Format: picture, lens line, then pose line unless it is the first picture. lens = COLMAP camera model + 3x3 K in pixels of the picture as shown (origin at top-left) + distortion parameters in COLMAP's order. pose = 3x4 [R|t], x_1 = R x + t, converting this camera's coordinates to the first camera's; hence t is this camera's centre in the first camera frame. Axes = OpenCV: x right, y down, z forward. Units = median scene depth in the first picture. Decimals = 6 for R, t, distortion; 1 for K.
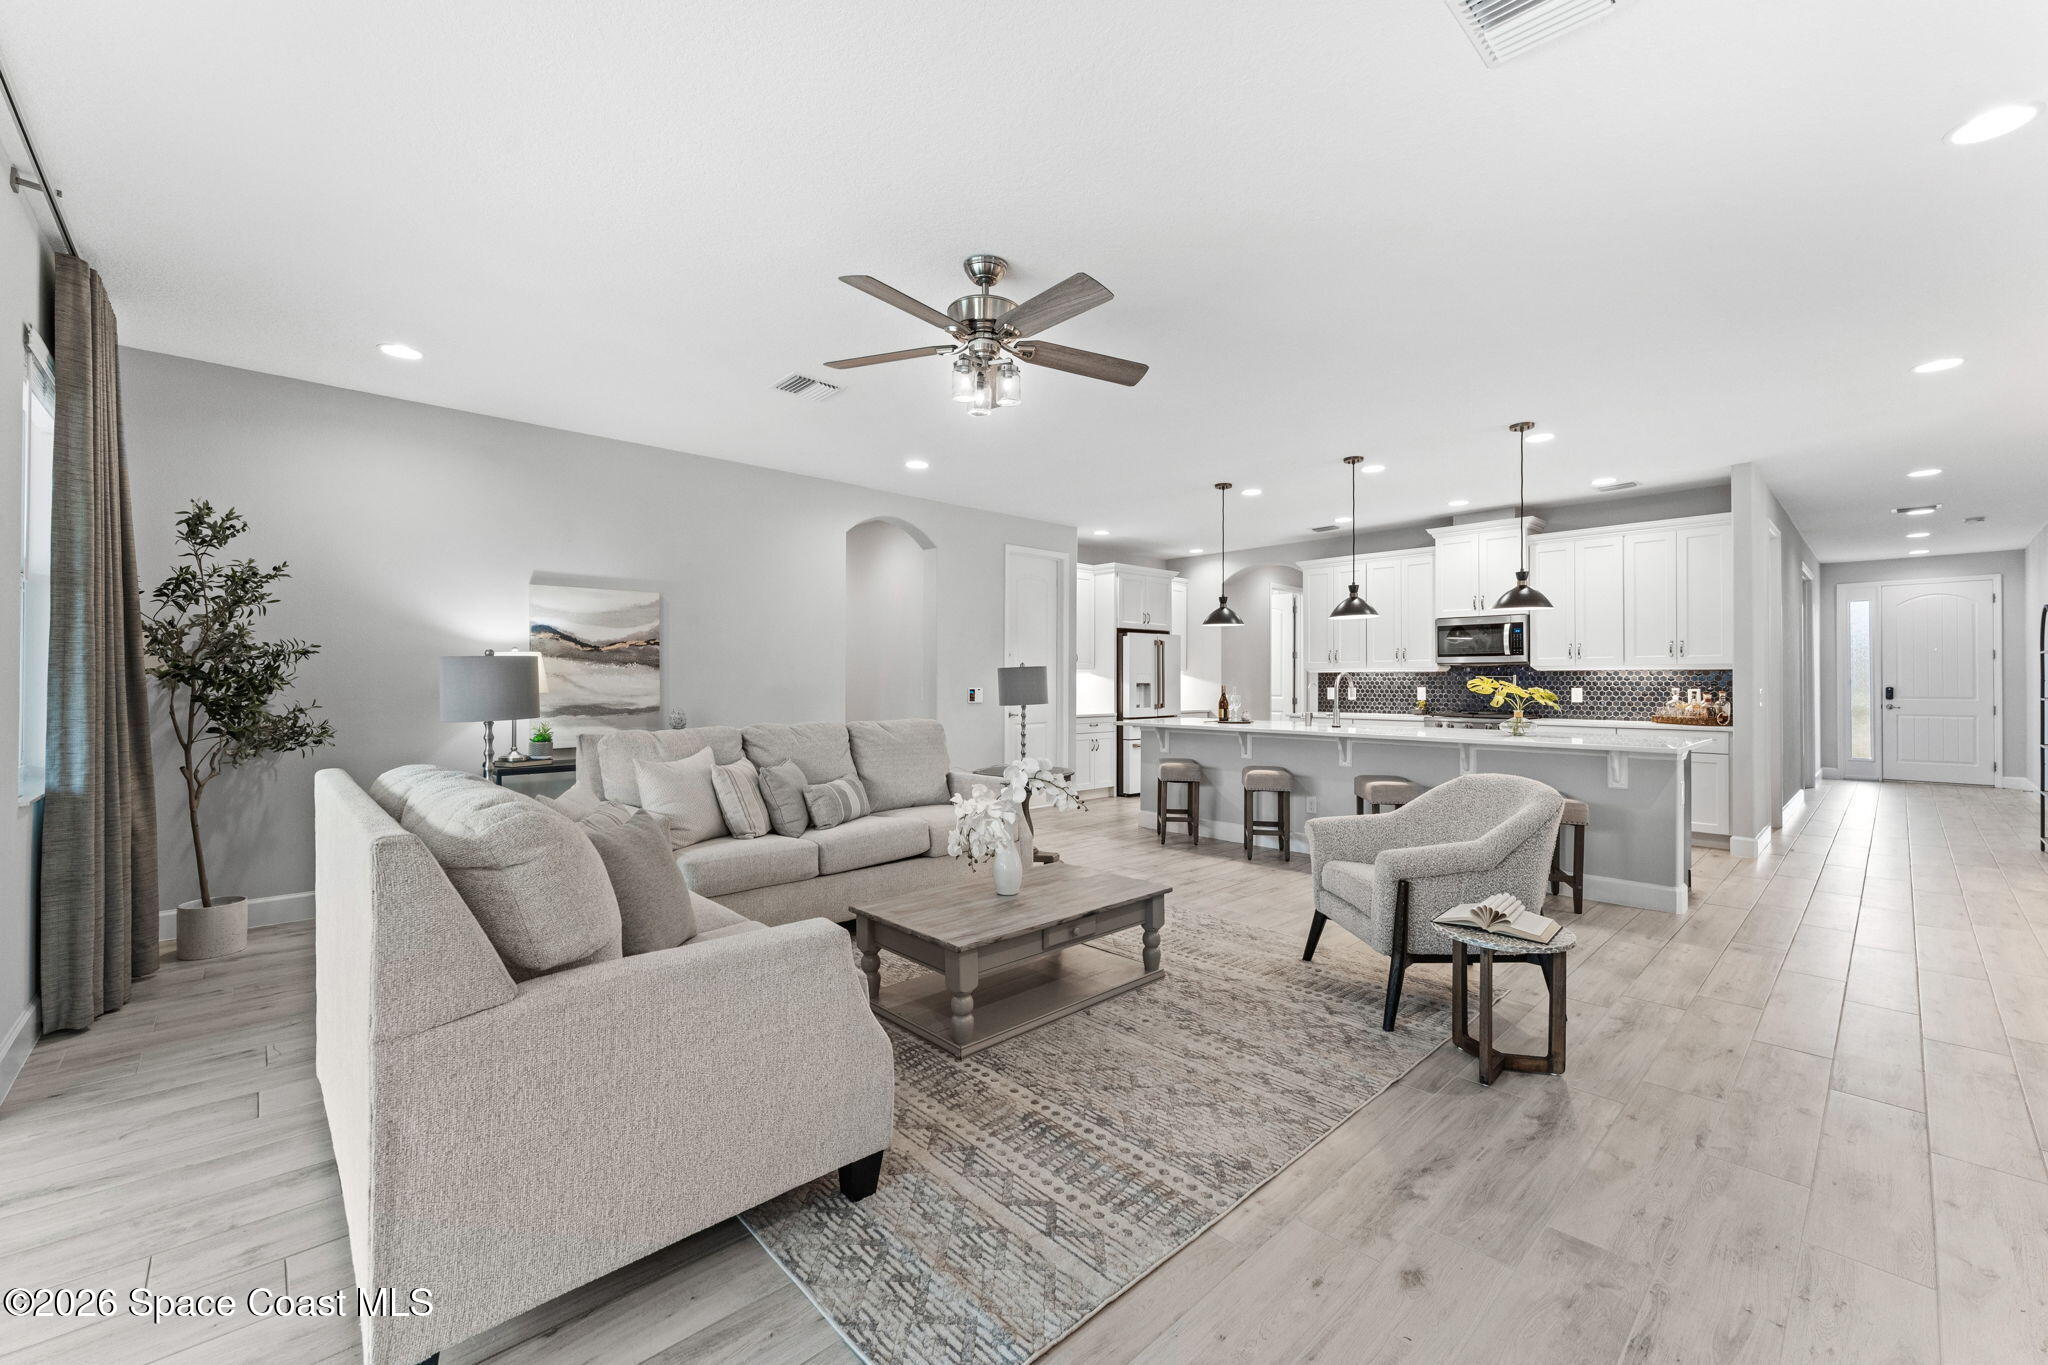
lens RADIAL K [[825.2, 0, 1032.9], [0, 825.2, 679.9], [0, 0, 1]] dist [-0.001777, -0.000465]
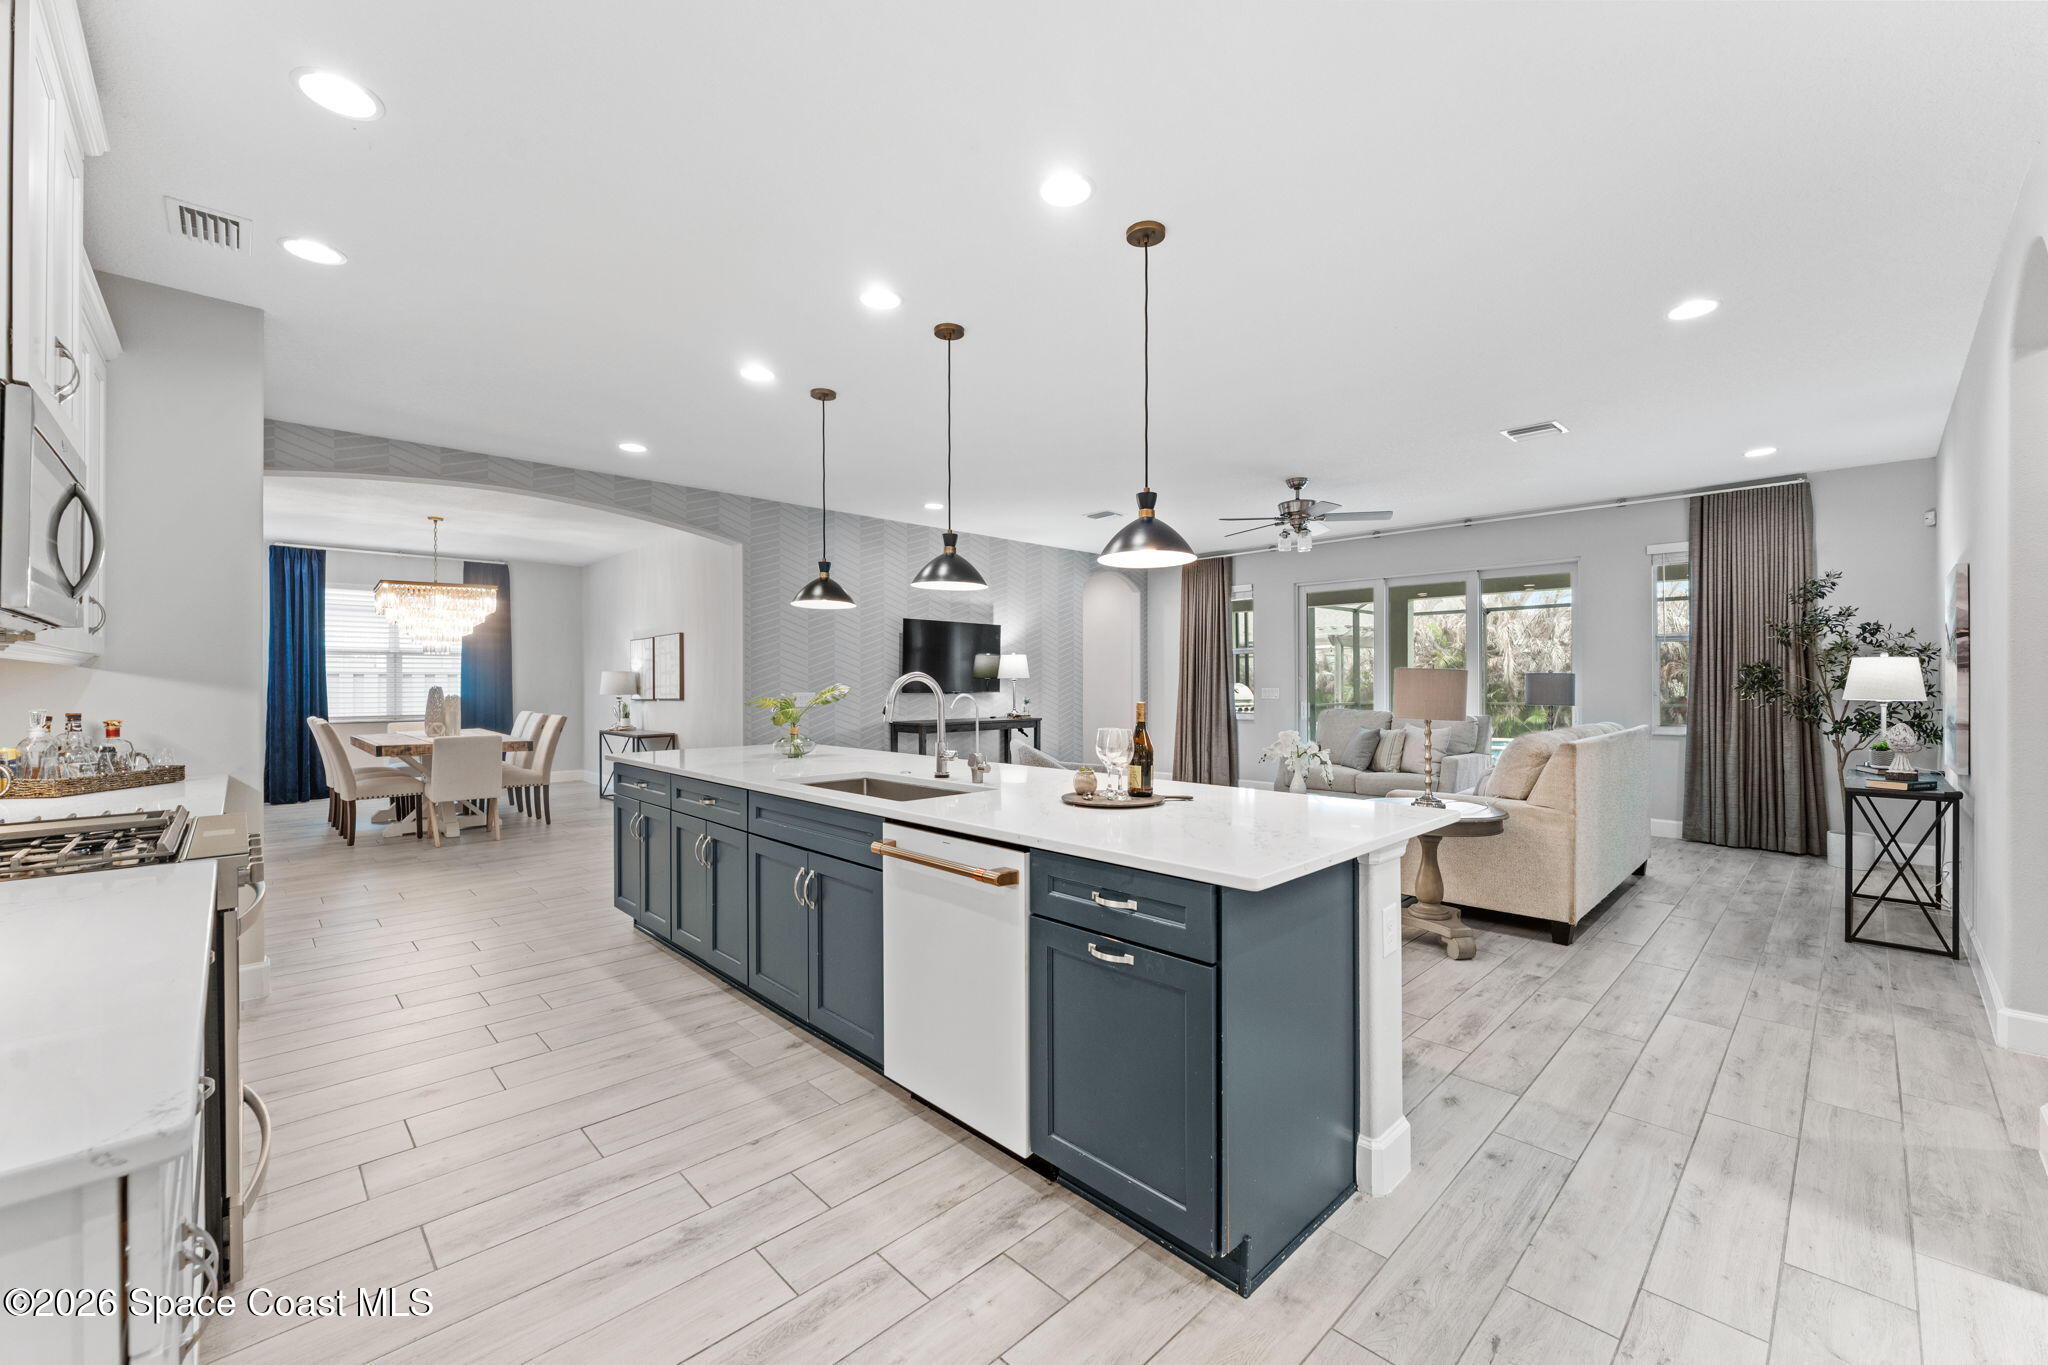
lens RADIAL K [[825.2, 0, 1005.4], [0, 825.2, 678.0], [0, 0, 1]] dist [-0.001777, -0.000465]
pose [[-0.999938, 0.000607, 0.011078, 0.368819], [0.000560, 0.999991, -0.004197, -0.005306], [-0.011081, -0.004190, -0.999930, 1.750223]]
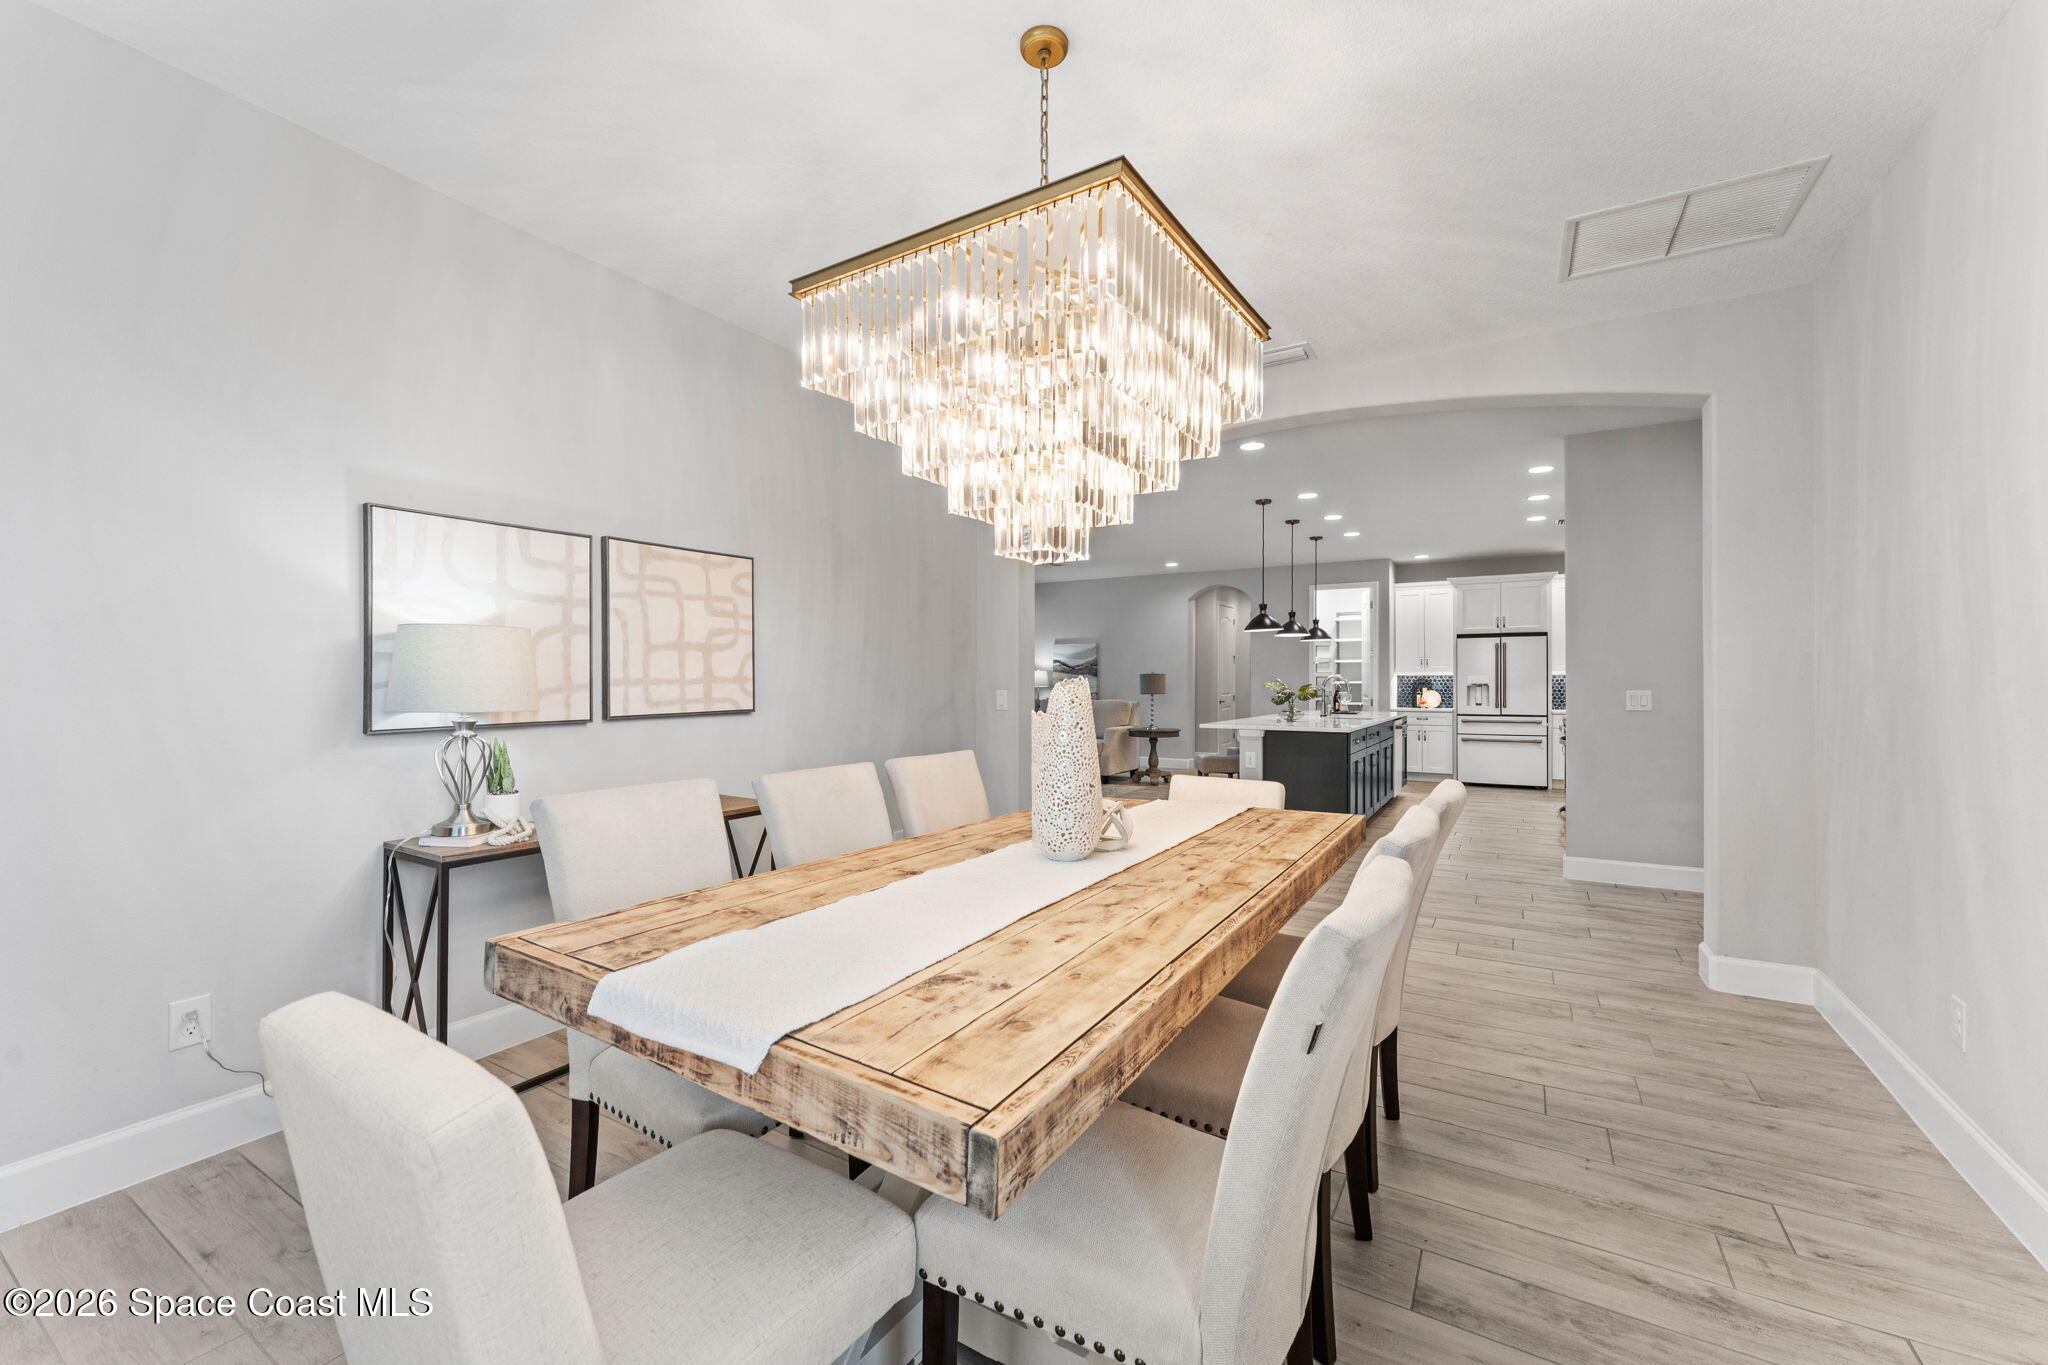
lens RADIAL K [[825.2, 0, 1004.9], [0, 825.2, 683.8], [0, 0, 1]] dist [-0.001777, -0.000465]
pose [[0.239844, 0.002316, -0.970809, 1.748205], [0.000864, 0.999996, 0.002600, 0.001490], [0.970811, -0.001462, 0.239841, 0.204989]]
